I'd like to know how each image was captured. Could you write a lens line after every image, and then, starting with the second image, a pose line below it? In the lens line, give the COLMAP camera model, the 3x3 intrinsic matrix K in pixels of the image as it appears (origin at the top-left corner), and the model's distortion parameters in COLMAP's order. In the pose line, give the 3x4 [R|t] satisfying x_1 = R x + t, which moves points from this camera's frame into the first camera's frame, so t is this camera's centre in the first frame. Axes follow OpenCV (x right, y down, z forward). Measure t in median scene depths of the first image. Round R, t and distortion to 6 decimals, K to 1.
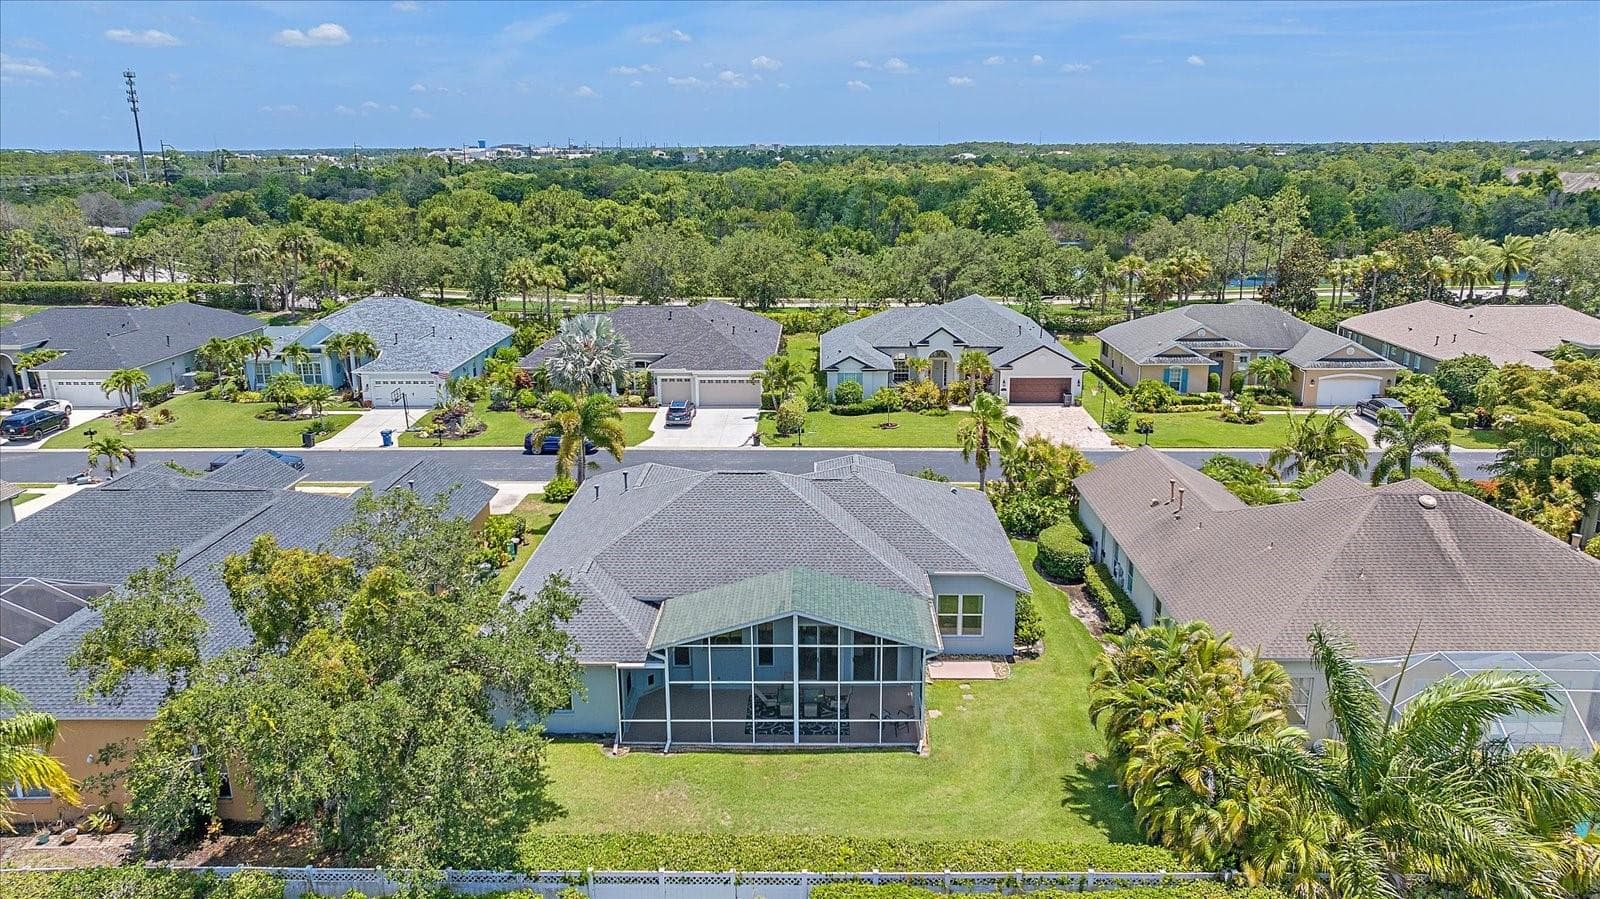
lens RADIAL K [[1122.2, 0, 799.6], [0, 1122.2, 451.8], [0, 0, 1]] dist [-0.016580, 0.009537]
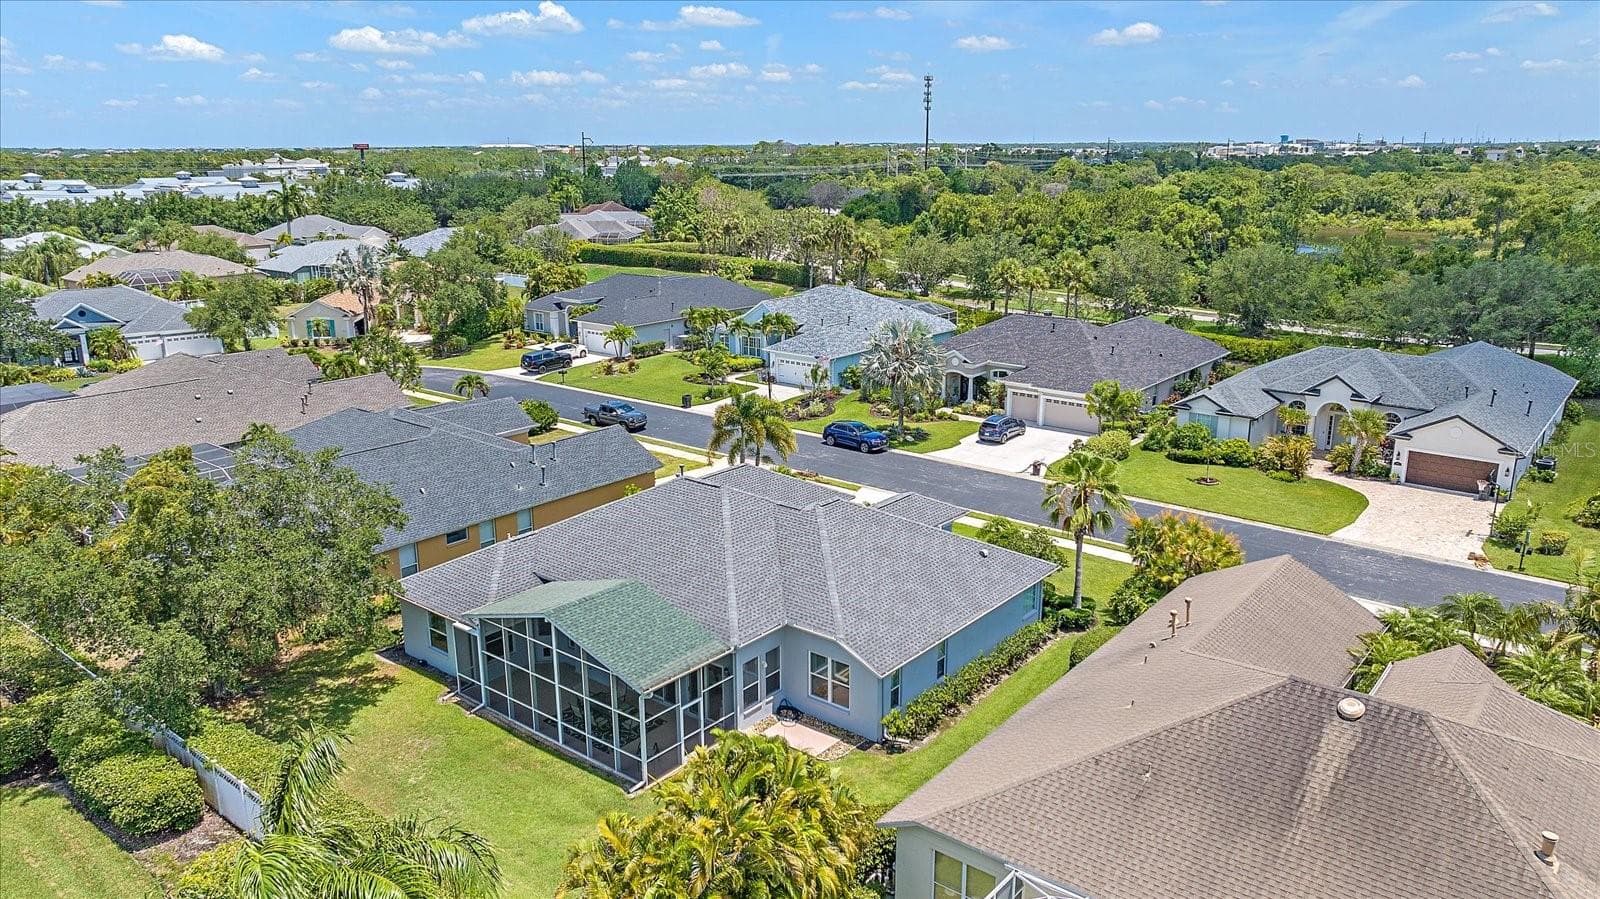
lens RADIAL K [[1122.2, 0, 799.7], [0, 1122.2, 447.6], [0, 0, 1]] dist [-0.016580, 0.009537]
pose [[0.787734, 0.162612, -0.594165, 0.315707], [-0.161881, 0.985275, 0.055033, -0.042162], [0.594365, 0.052832, 0.802458, 0.126775]]
